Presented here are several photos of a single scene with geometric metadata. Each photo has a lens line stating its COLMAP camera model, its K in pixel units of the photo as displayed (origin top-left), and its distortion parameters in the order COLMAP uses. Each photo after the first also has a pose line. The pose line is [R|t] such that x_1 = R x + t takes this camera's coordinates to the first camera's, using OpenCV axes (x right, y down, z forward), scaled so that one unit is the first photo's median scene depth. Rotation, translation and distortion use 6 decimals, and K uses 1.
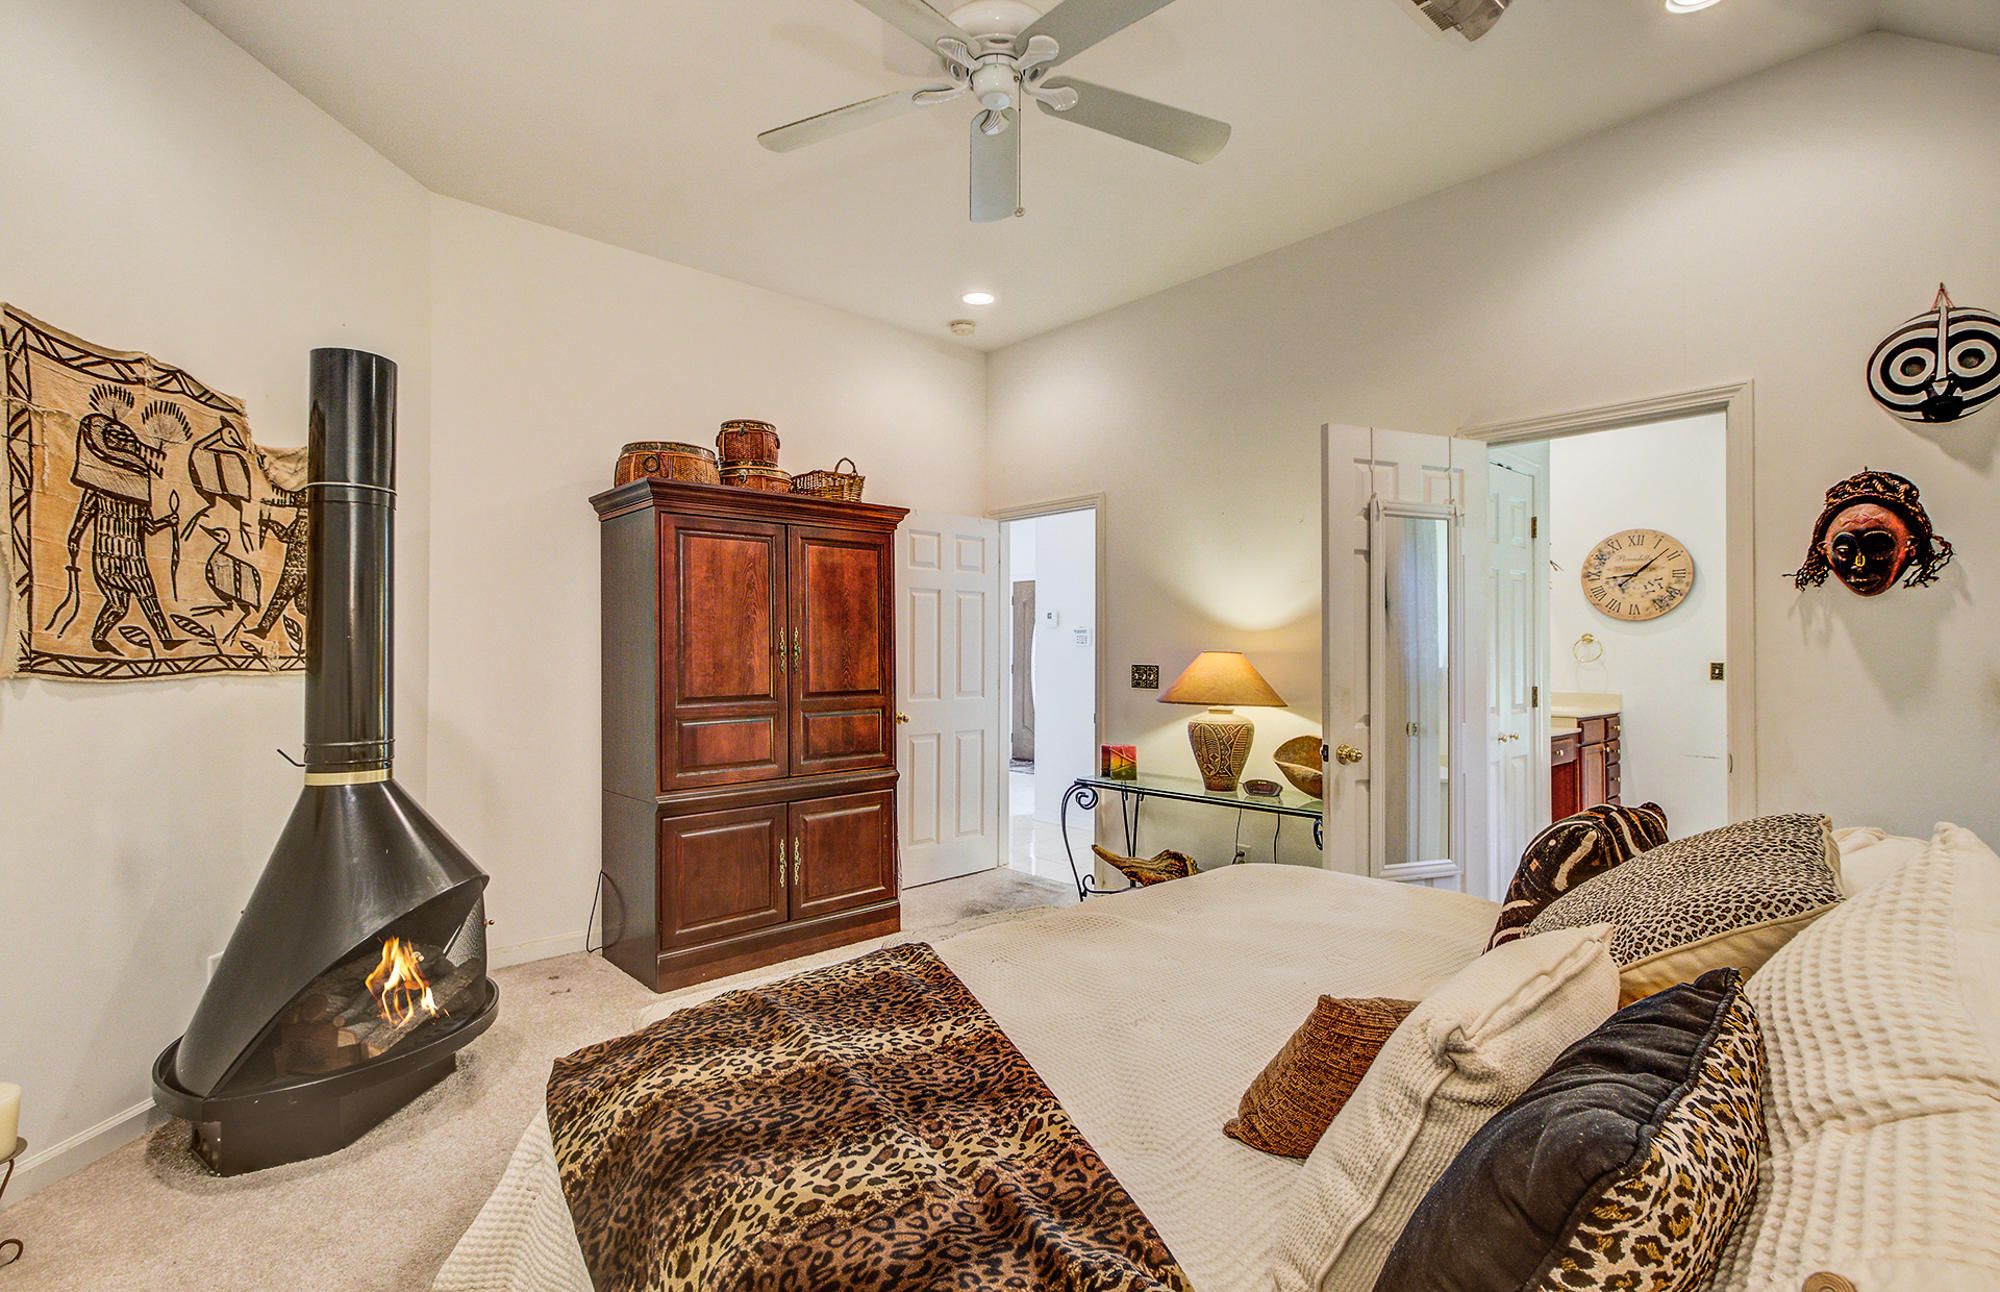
lens RADIAL K [[927.5, 0, 1005.9], [0, 927.5, 644.8], [0, 0, 1]] dist [0.007936, -0.006976]
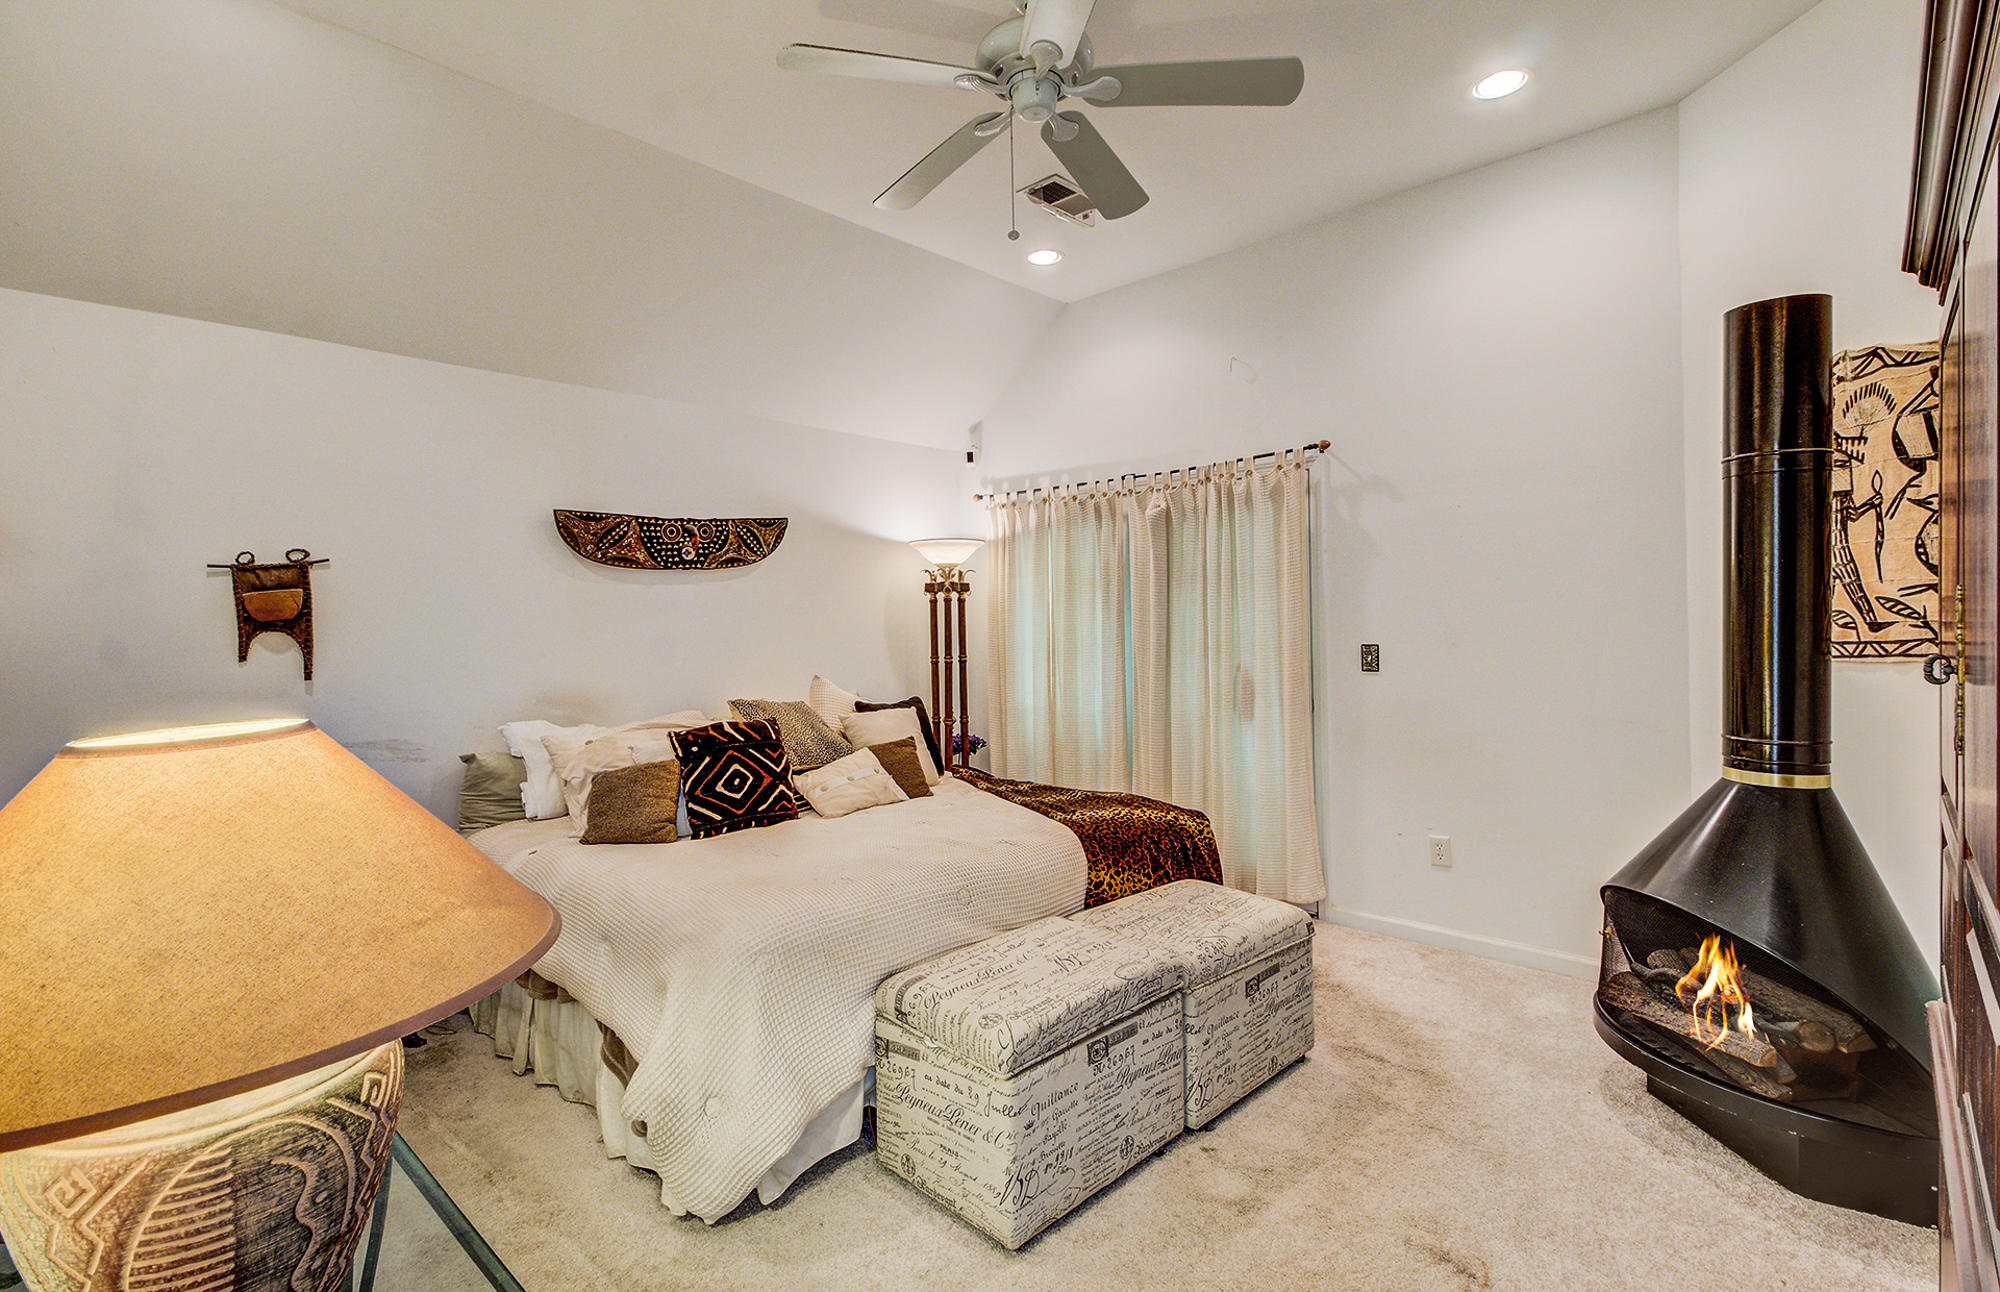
lens RADIAL K [[927.5, 0, 1000.4], [0, 927.5, 638.2], [0, 0, 1]] dist [0.007936, -0.006976]
pose [[-0.996470, 0.010649, -0.083270, 0.112100], [0.009651, 0.999877, 0.012382, -0.009143], [0.083391, 0.011534, -0.996450, 1.826364]]
